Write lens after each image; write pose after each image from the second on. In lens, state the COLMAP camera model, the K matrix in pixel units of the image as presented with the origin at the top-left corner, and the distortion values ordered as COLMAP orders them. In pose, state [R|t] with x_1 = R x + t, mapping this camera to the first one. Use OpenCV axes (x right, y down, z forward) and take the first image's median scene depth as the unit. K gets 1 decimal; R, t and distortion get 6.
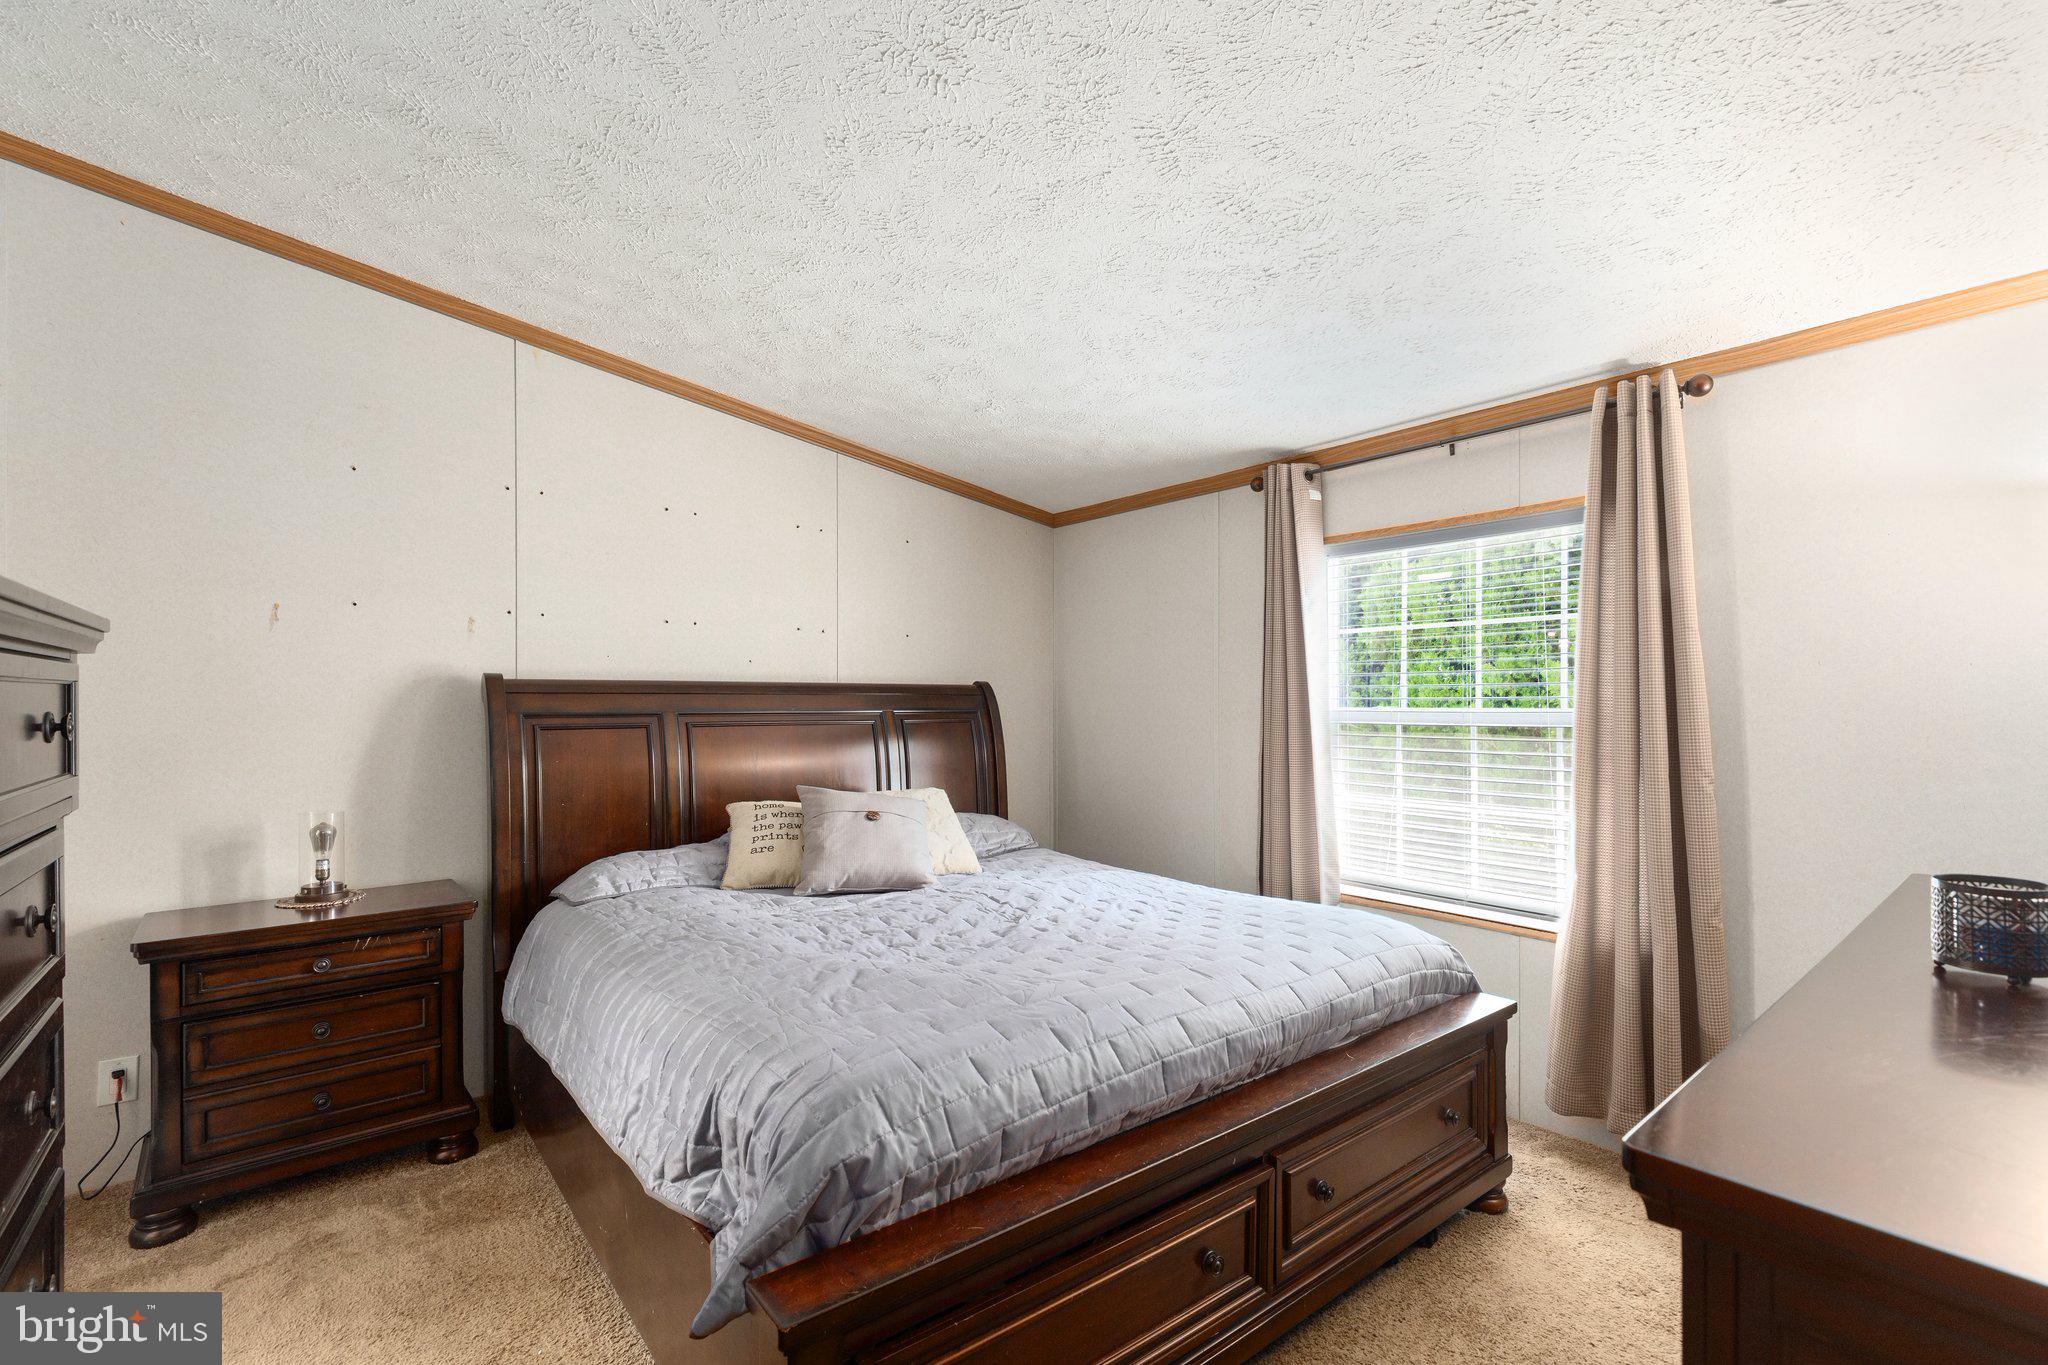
lens RADIAL K [[918.1, 0, 1032.8], [0, 918.1, 698.0], [0, 0, 1]] dist [0.005516, -0.000244]
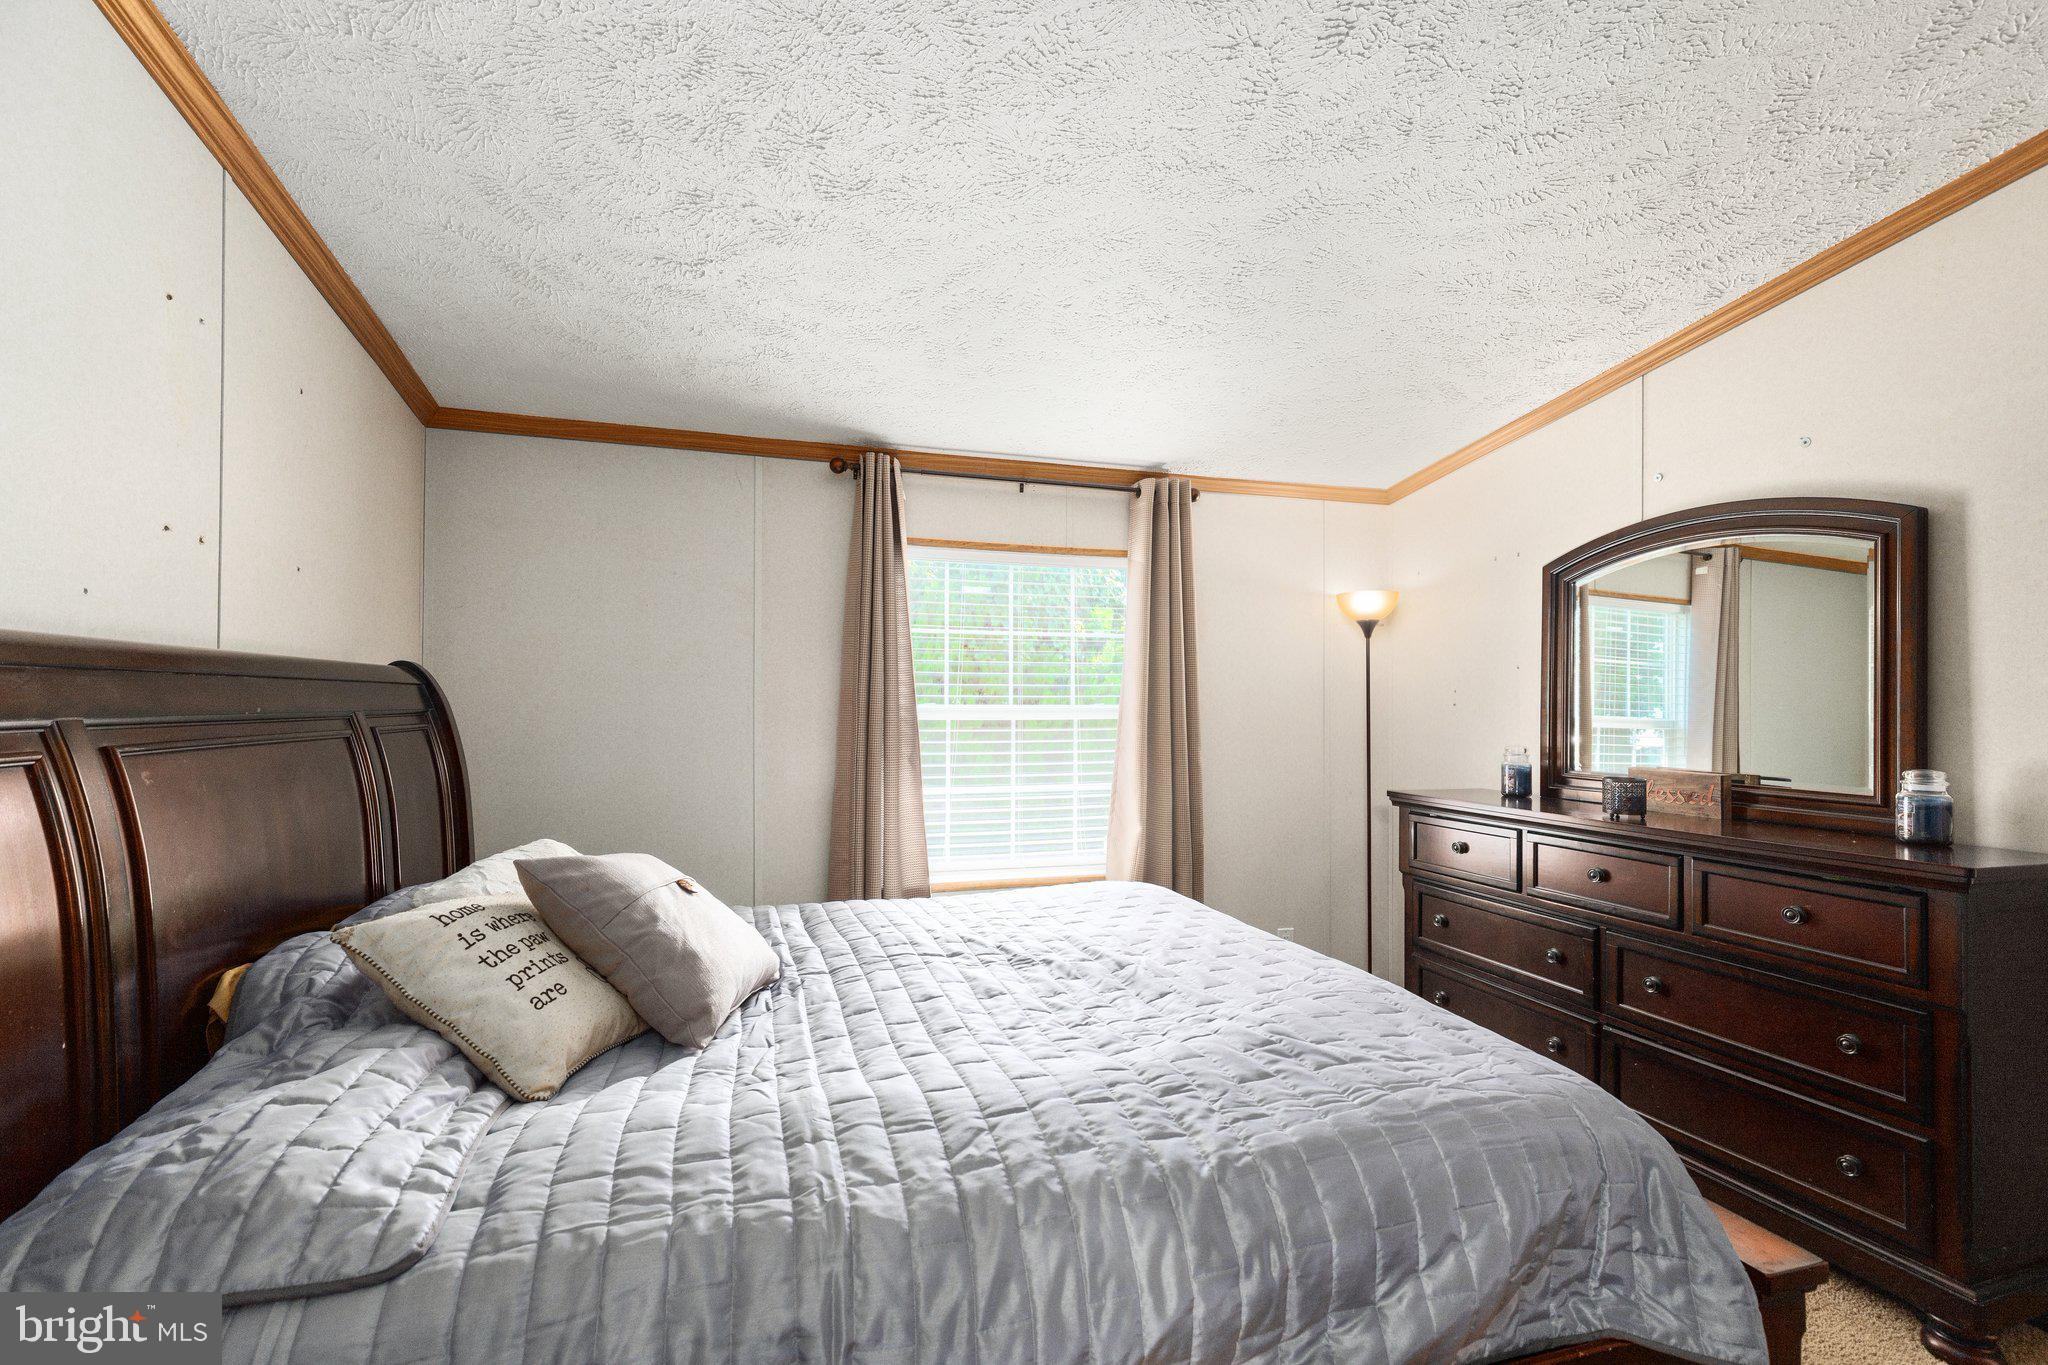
lens RADIAL K [[918.1, 0, 1032.8], [0, 918.1, 698.0], [0, 0, 1]] dist [0.005516, -0.000244]
pose [[0.353911, 0.009646, 0.935229, -0.642442], [-0.006956, 0.999946, -0.007681, 0.009922], [-0.935253, -0.003787, 0.353959, 0.564906]]
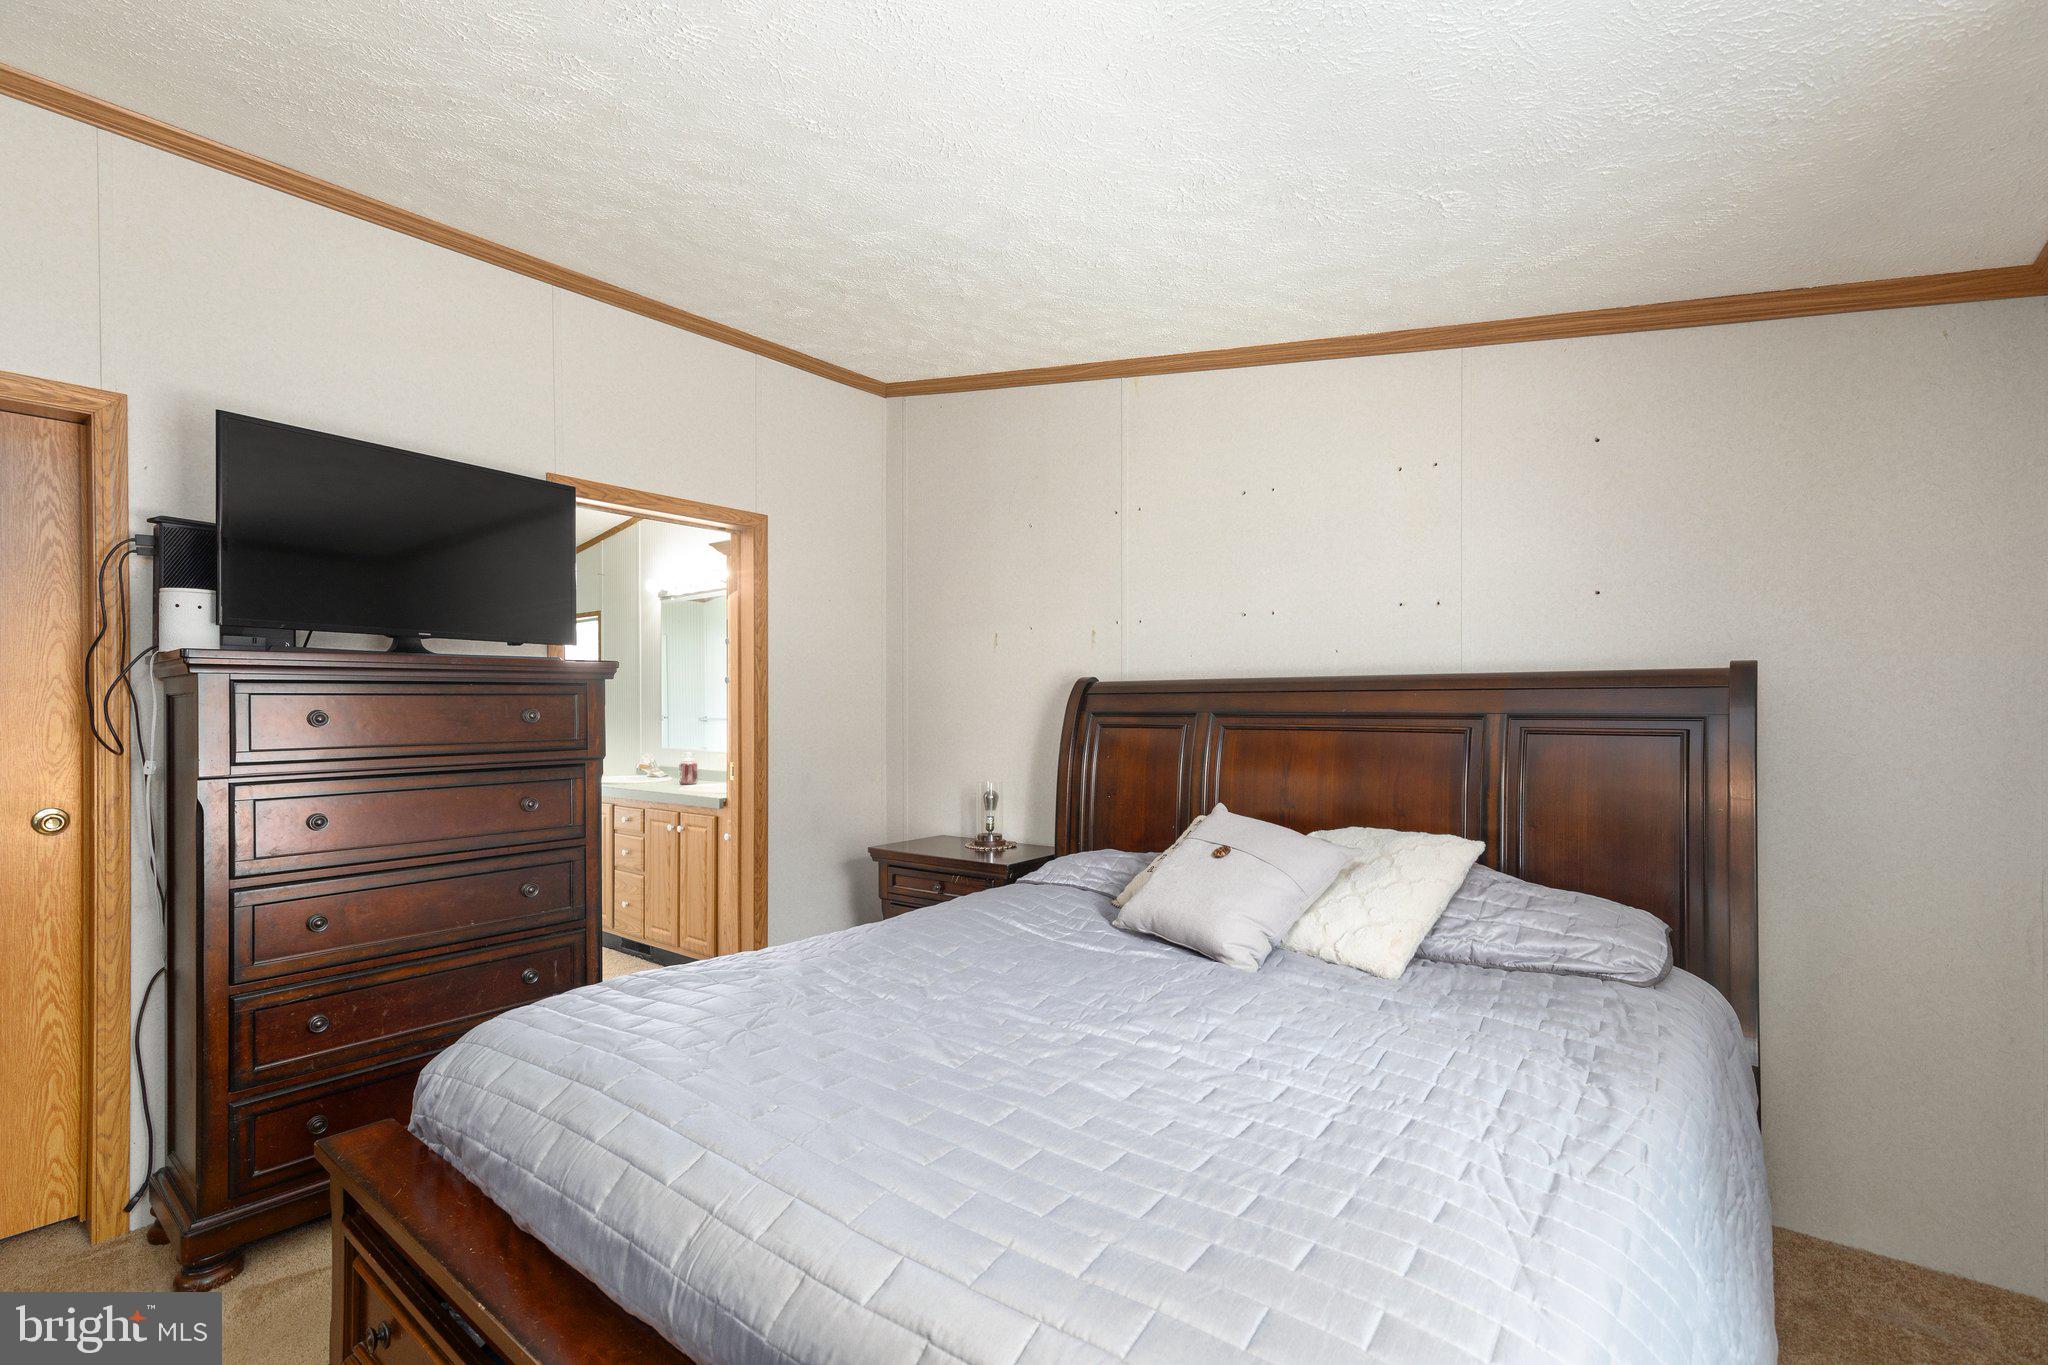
lens RADIAL K [[918.1, 0, 1032.8], [0, 918.1, 698.0], [0, 0, 1]] dist [0.005516, -0.000244]
pose [[0.221674, -0.007825, -0.975089, 0.510302], [0.005902, 0.999960, -0.006683, 0.006561], [0.975103, -0.004273, 0.221712, 0.663652]]
